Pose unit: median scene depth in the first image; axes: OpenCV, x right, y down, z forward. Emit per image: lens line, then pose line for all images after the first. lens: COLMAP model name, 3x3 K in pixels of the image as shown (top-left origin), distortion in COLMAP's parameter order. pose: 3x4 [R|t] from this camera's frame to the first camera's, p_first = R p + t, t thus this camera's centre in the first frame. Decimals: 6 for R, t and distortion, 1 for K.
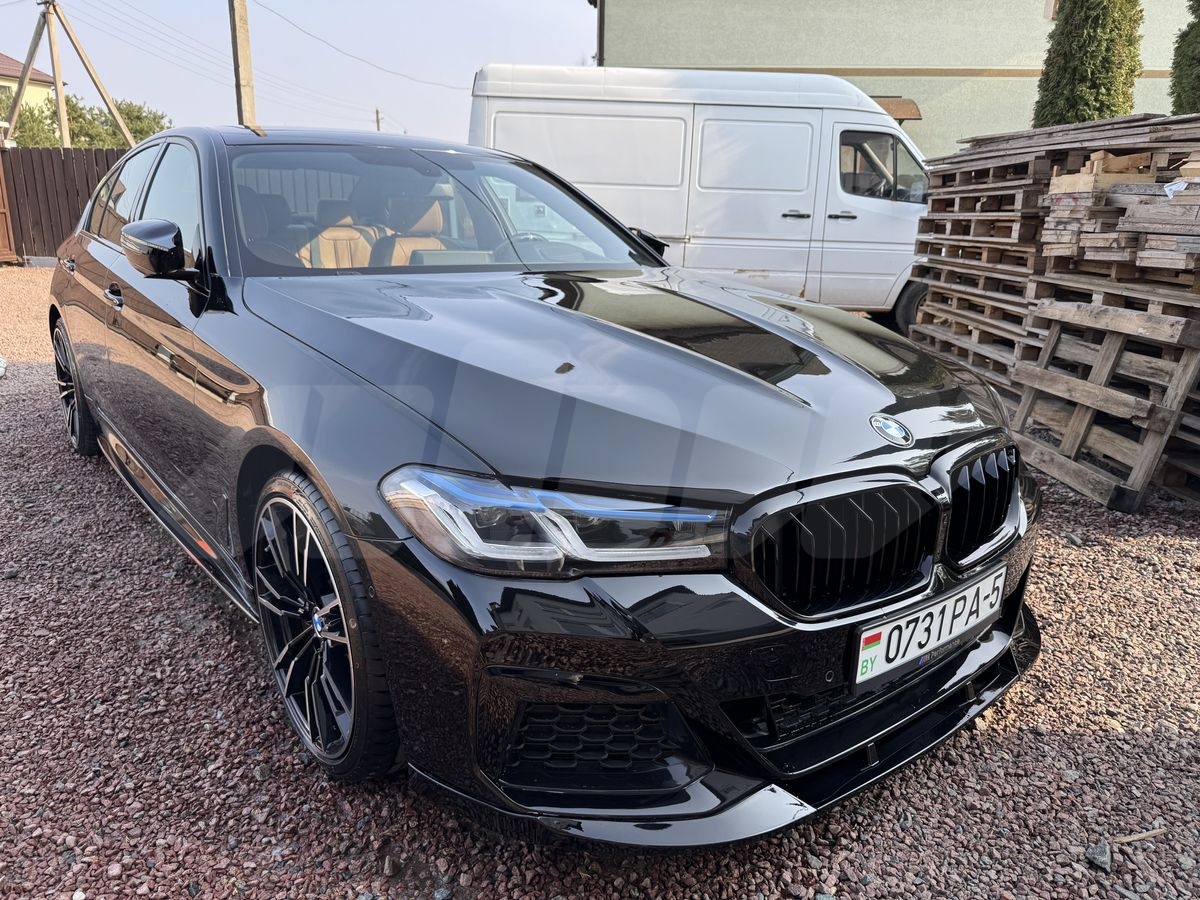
lens RADIAL K [[842.0, 0, 600.0], [0, 842.0, 450.0], [0, 0, 1]] dist [-0.007672, -0.003174]
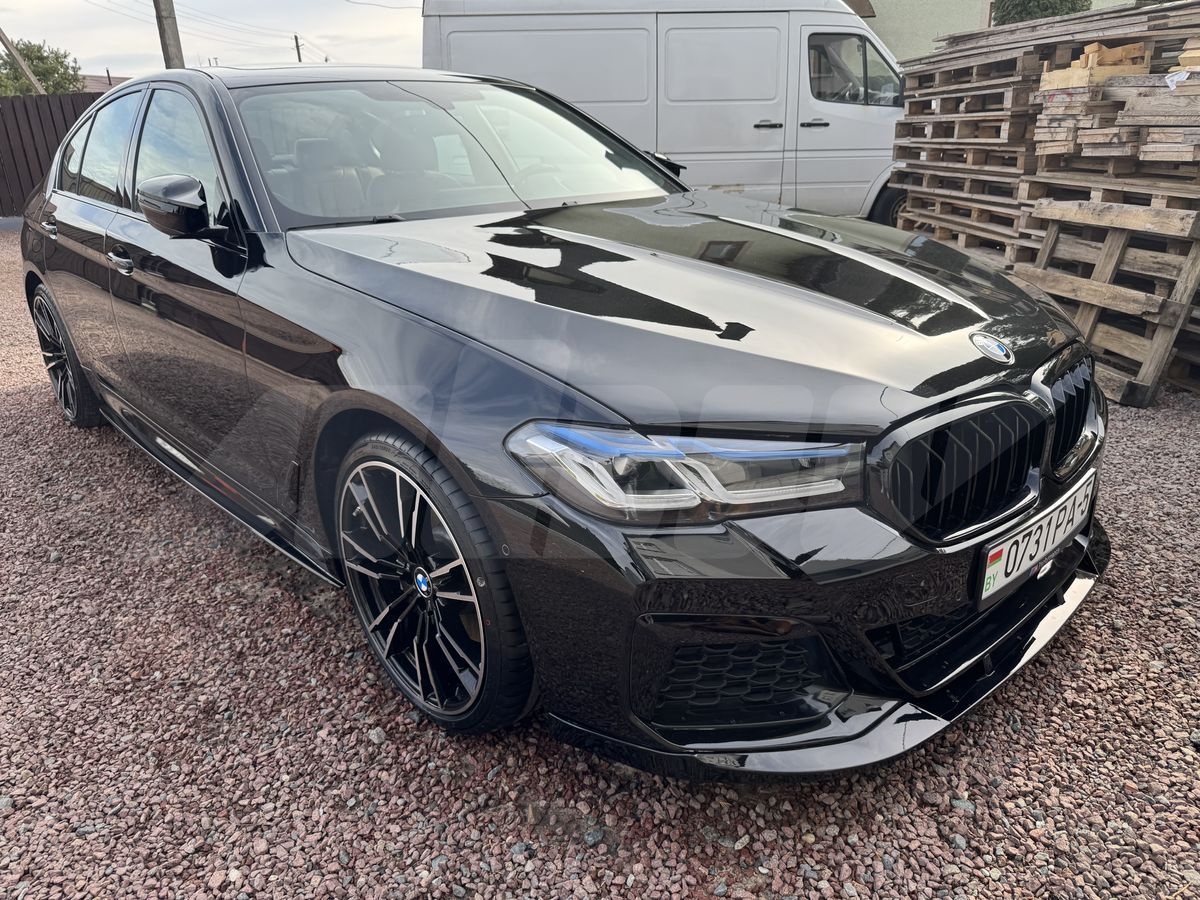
lens RADIAL K [[844.3, 0, 603.1], [0, 844.3, 449.6], [0, 0, 1]] dist [-0.008531, -0.001287]
pose [[0.995853, -0.076680, 0.048956, -0.082014], [0.072169, 0.993497, 0.088064, -0.012055], [-0.055391, -0.084166, 0.994911, 0.007597]]
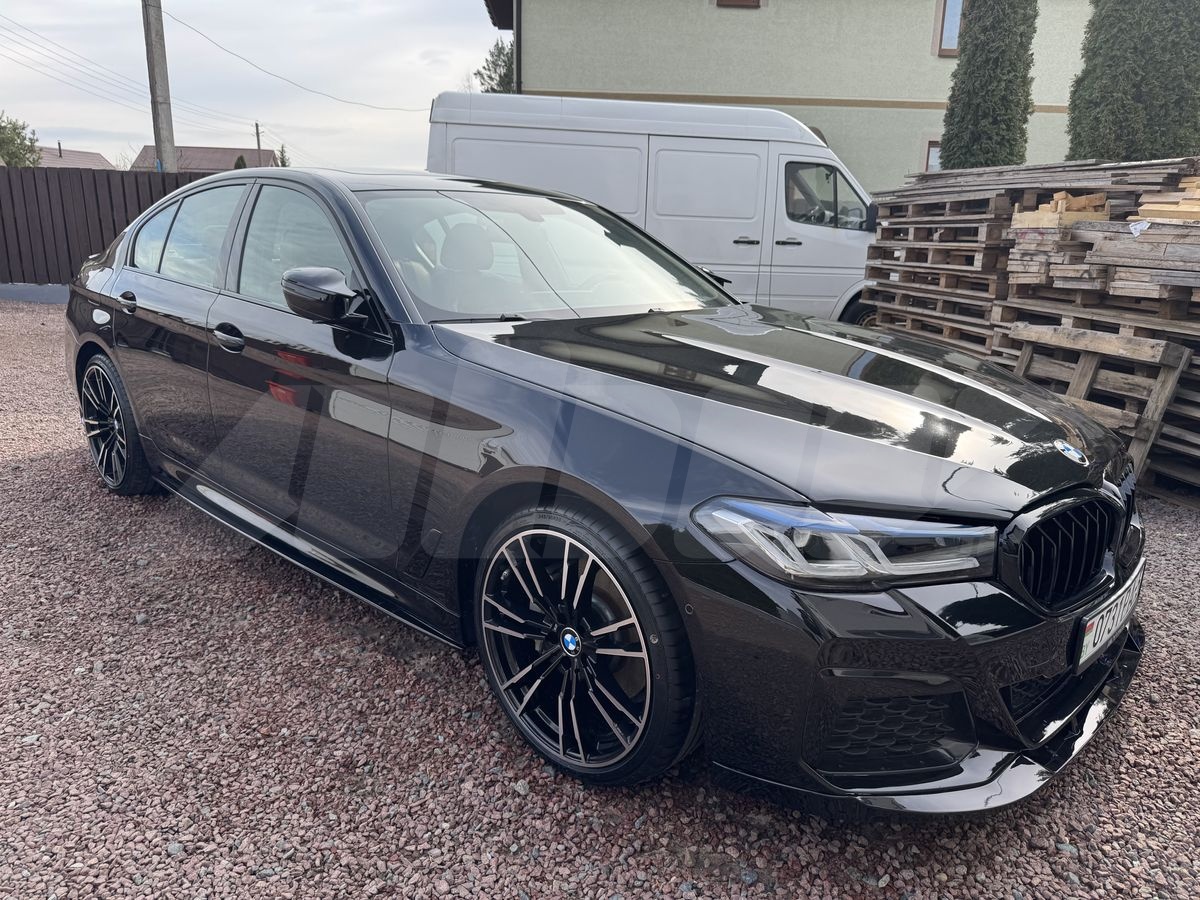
lens RADIAL K [[837.5, 0, 602.9], [0, 837.5, 455.7], [0, 0, 1]] dist [0.002689, -0.014680]
pose [[0.990941, -0.032187, 0.130380, -0.220629], [0.033579, 0.999400, -0.008493, -0.014598], [-0.130029, 0.012794, 0.991428, -0.042792]]
